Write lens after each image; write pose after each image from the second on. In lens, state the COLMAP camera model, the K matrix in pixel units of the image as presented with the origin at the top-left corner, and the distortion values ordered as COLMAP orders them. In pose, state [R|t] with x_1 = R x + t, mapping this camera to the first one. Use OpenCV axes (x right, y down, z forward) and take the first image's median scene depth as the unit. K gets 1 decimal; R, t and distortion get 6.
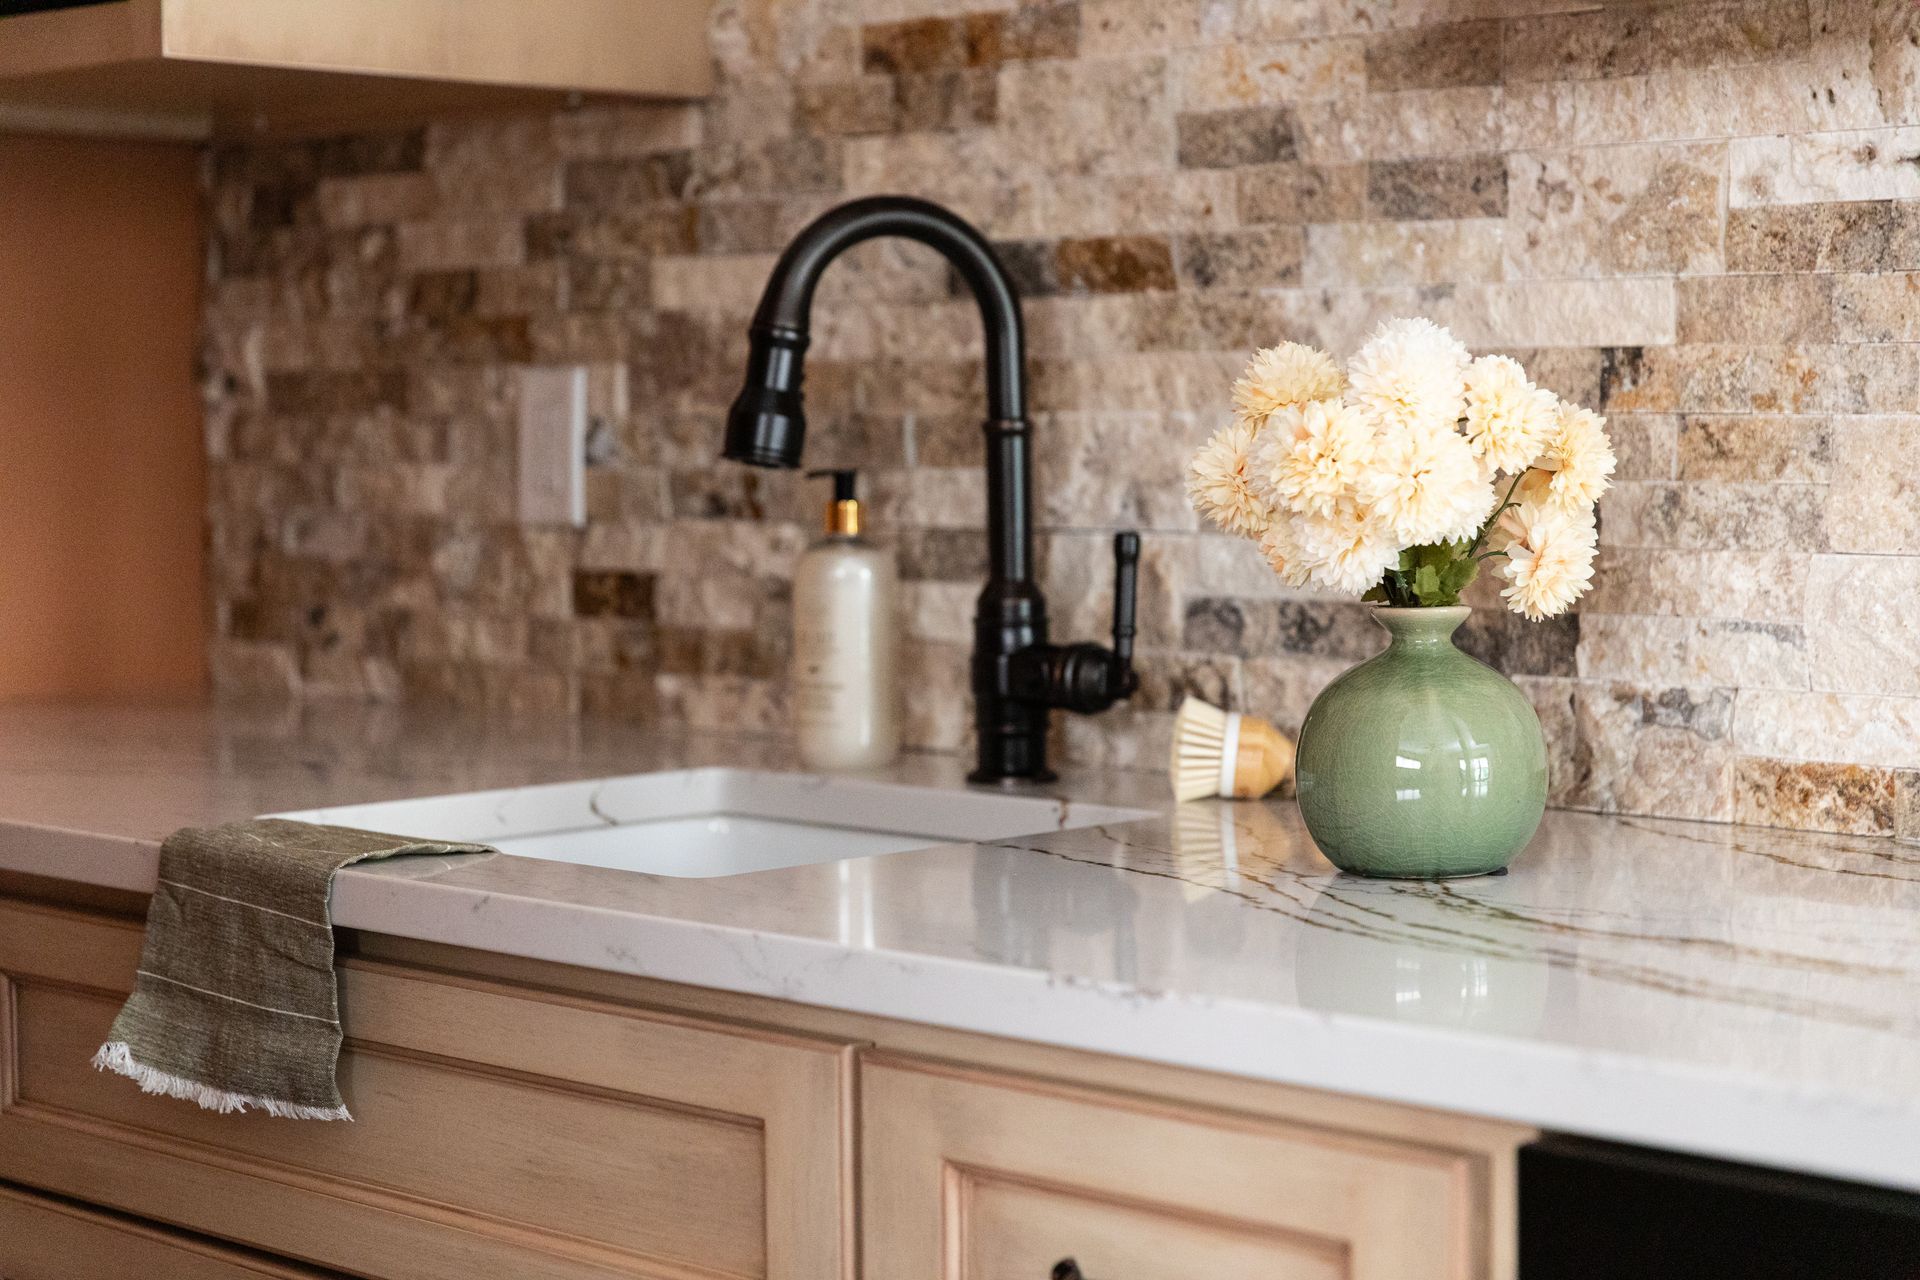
lens RADIAL K [[3690.2, 0, 960.0], [0, 3690.2, 640.0], [0, 0, 1]] dist [0.011230, -0.034012]
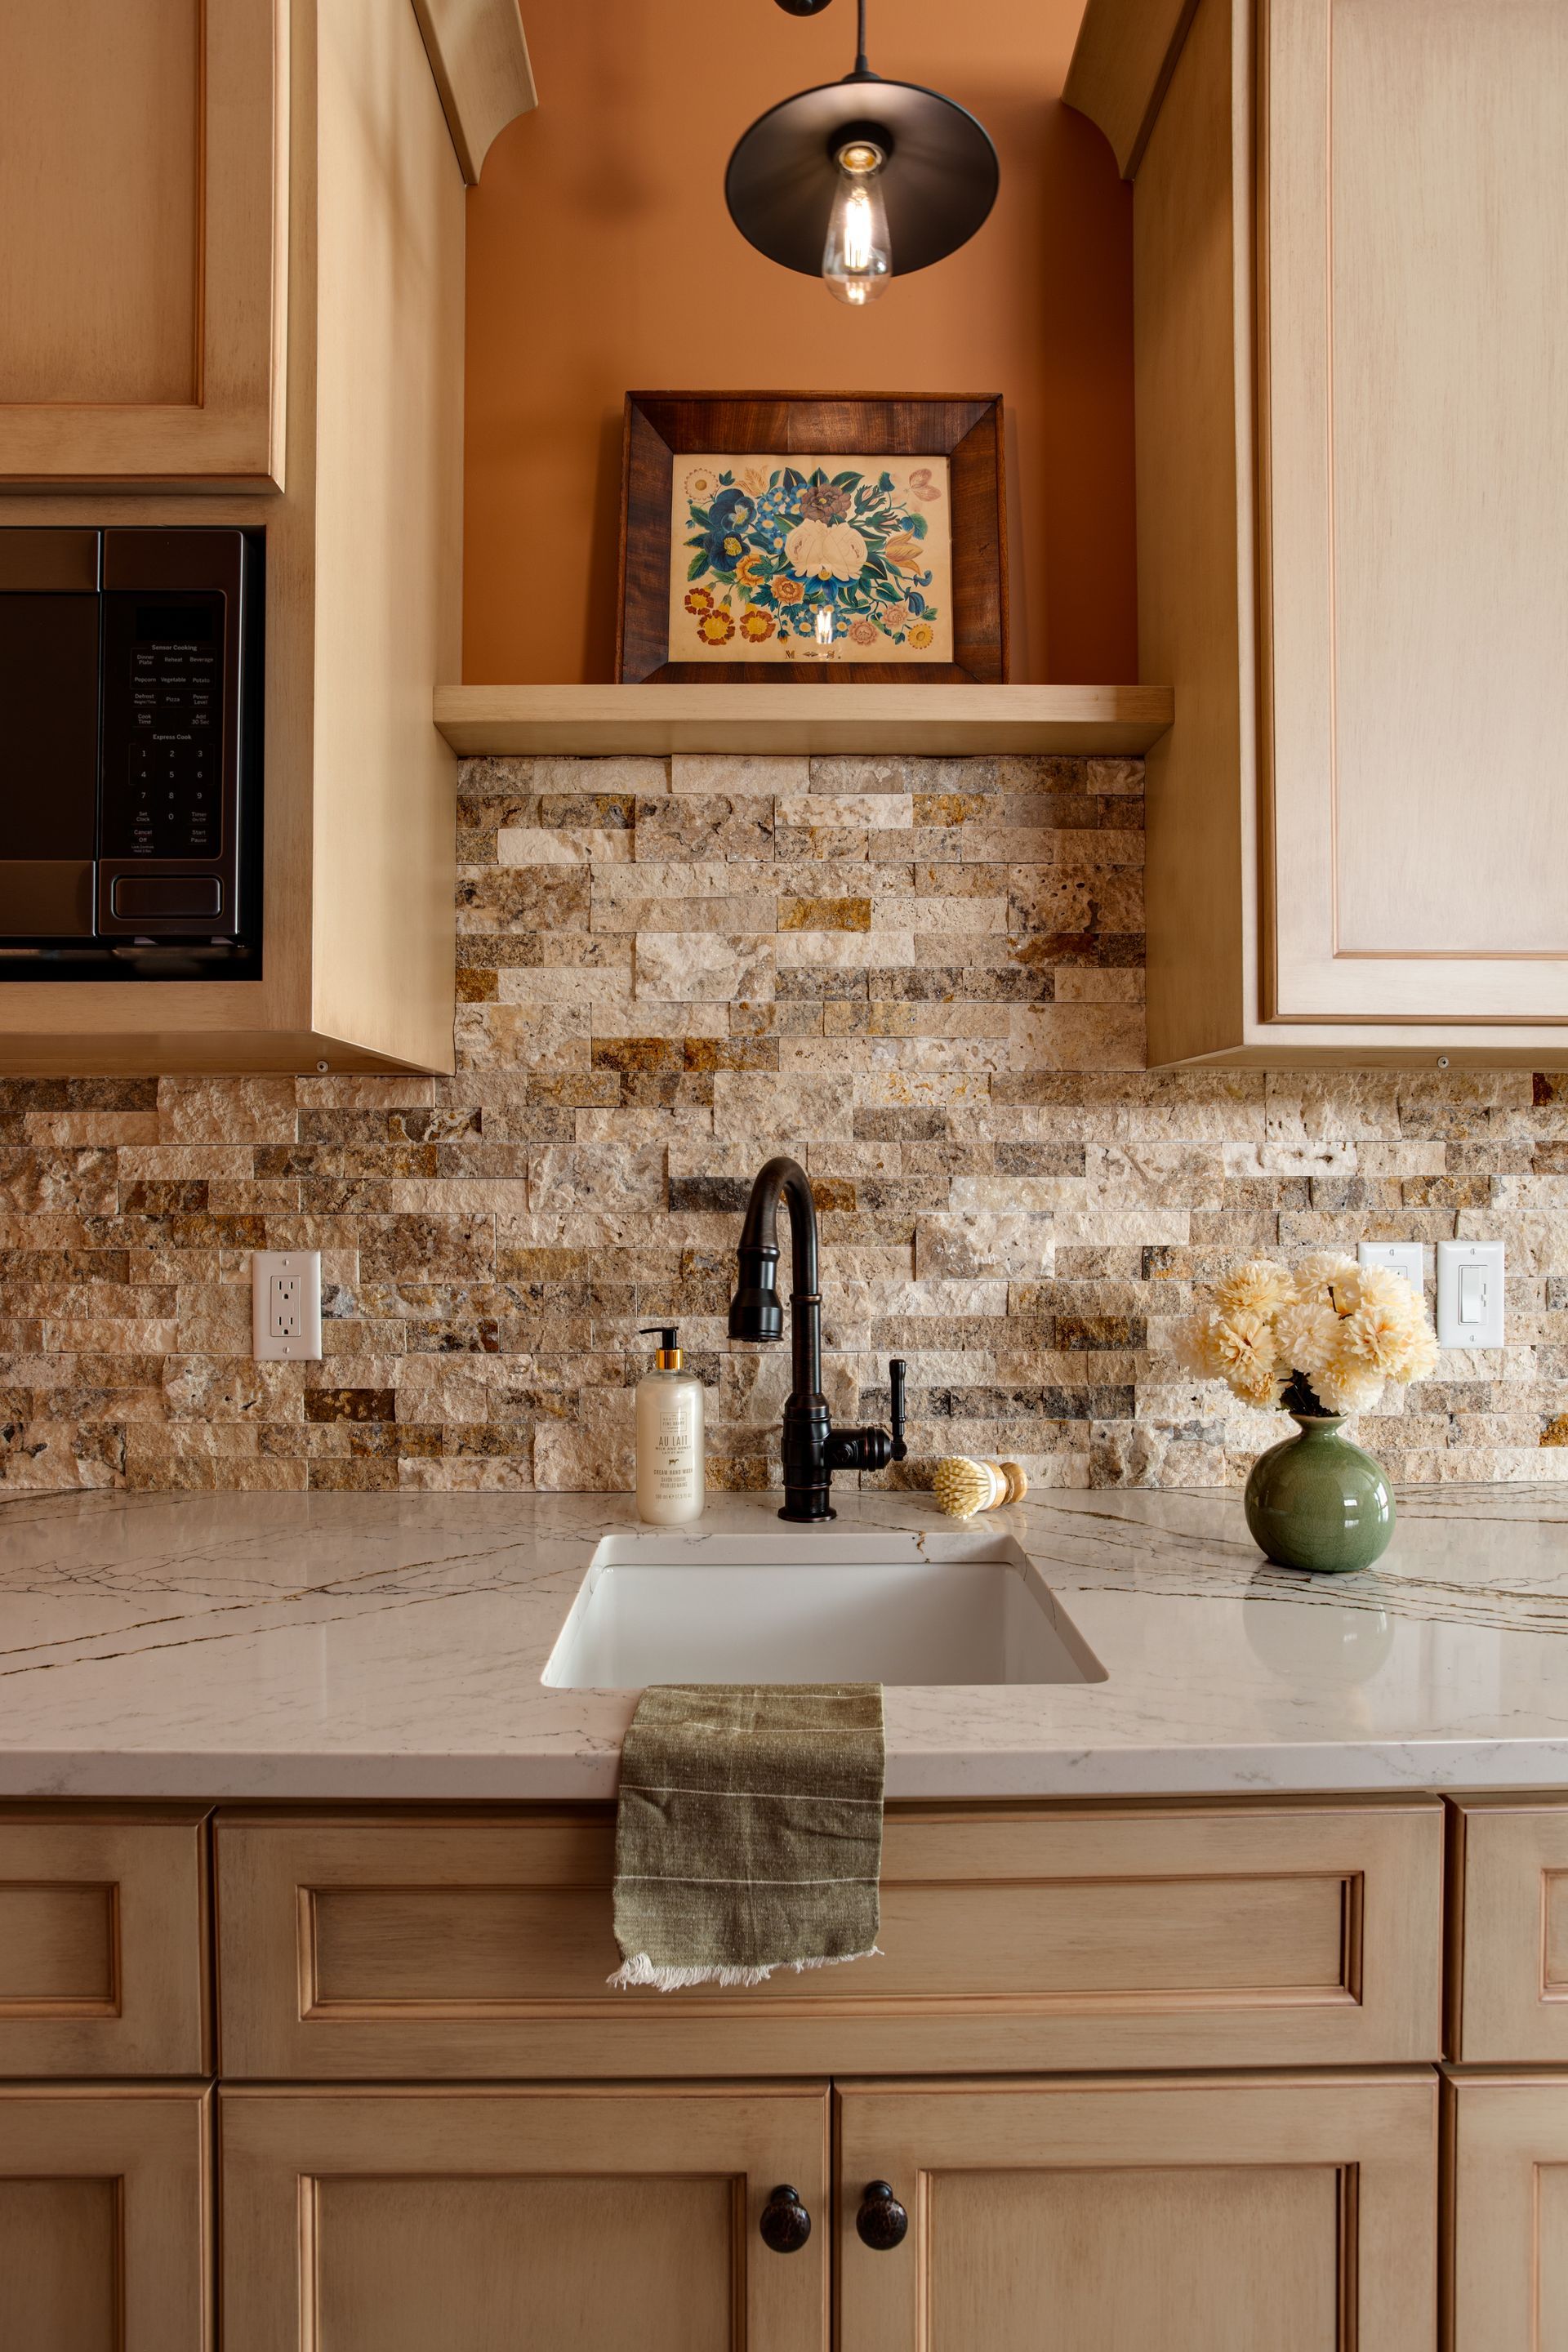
lens RADIAL K [[1307.5, 0, 784.0], [0, 1307.5, 1176.0], [0, 0, 1]] dist [-0.070374, 0.037563]
pose [[0.700183, 0.000318, 0.713963, -0.400858], [0.044550, 0.998032, -0.044134, -0.085679], [-0.712572, 0.062709, 0.698791, 0.599704]]
